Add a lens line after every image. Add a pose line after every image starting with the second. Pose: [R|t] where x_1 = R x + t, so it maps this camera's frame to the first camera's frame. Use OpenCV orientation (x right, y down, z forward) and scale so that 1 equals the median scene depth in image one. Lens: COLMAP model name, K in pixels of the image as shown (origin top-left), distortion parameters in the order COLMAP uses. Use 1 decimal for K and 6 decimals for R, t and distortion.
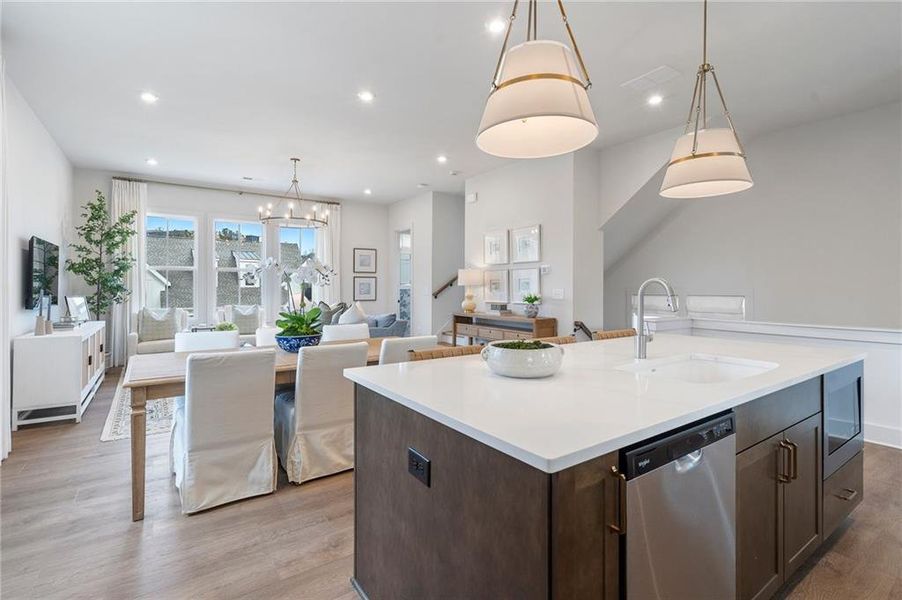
lens RADIAL K [[423.5, 0, 444.3], [0, 423.5, 287.5], [0, 0, 1]] dist [-0.000641, 0.000046]
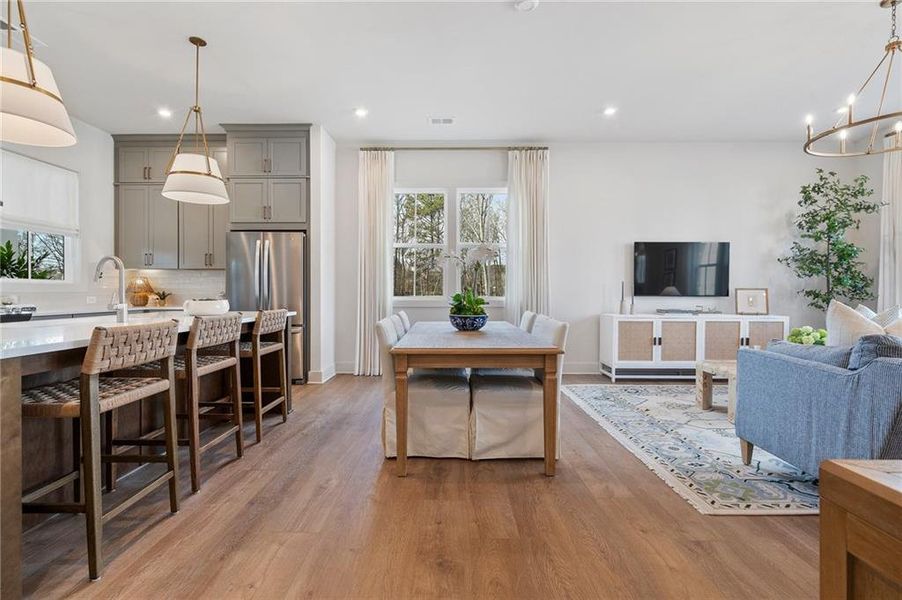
lens RADIAL K [[417.8, 0, 446.2], [0, 417.8, 294.1], [0, 0, 1]] dist [-0.000904, 0.000146]
pose [[-0.570807, 0.002549, -0.821081, 0.296306], [-0.002482, 0.999985, 0.004830, 0.024936], [0.821081, 0.004795, -0.570792, 0.796106]]
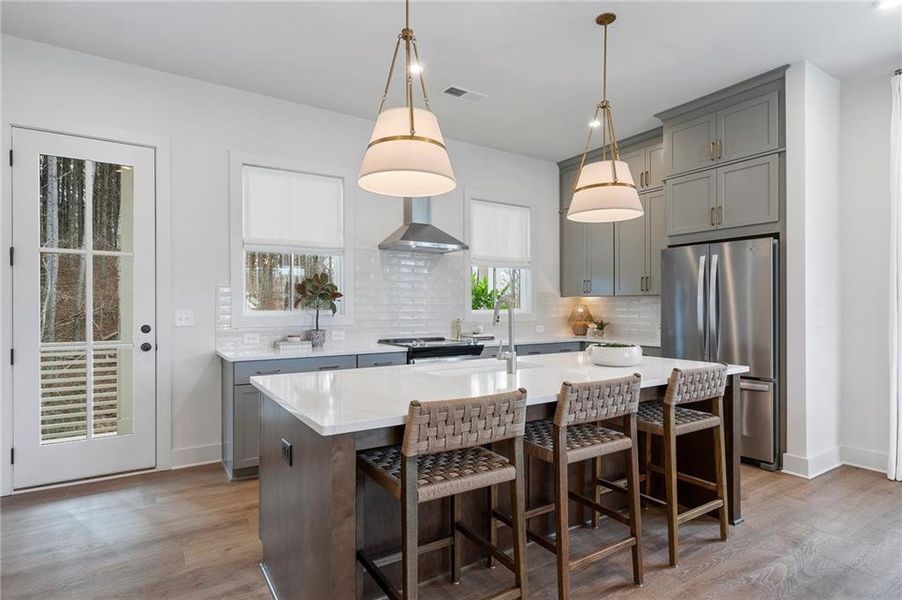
lens RADIAL K [[469.1, 0, 443.6], [0, 469.1, 306.0], [0, 0, 1]] dist [0.003187, 0.000822]
pose [[-0.999566, -0.000380, 0.029470, 0.194097], [-0.000409, 0.999999, -0.000991, -0.000905], [-0.029469, -0.001003, -0.999565, 0.715544]]
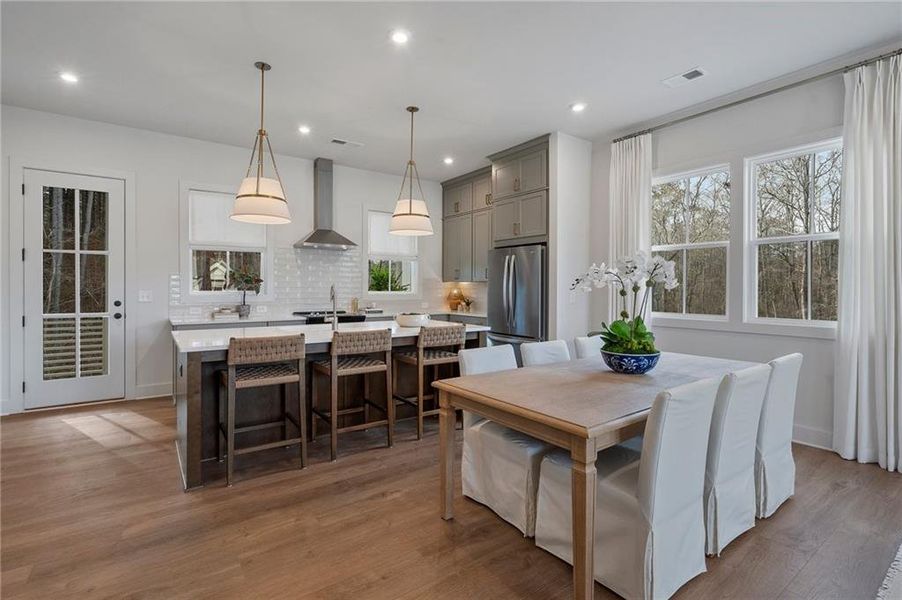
lens RADIAL K [[421.2, 0, 440.3], [0, 421.2, 288.3], [0, 0, 1]] dist [-0.001898, 0.000215]
pose [[-0.999894, -0.005666, -0.013411, 0.013797], [-0.005691, 0.999982, 0.001798, -0.004839], [0.013400, 0.001874, -0.999908, 0.906433]]
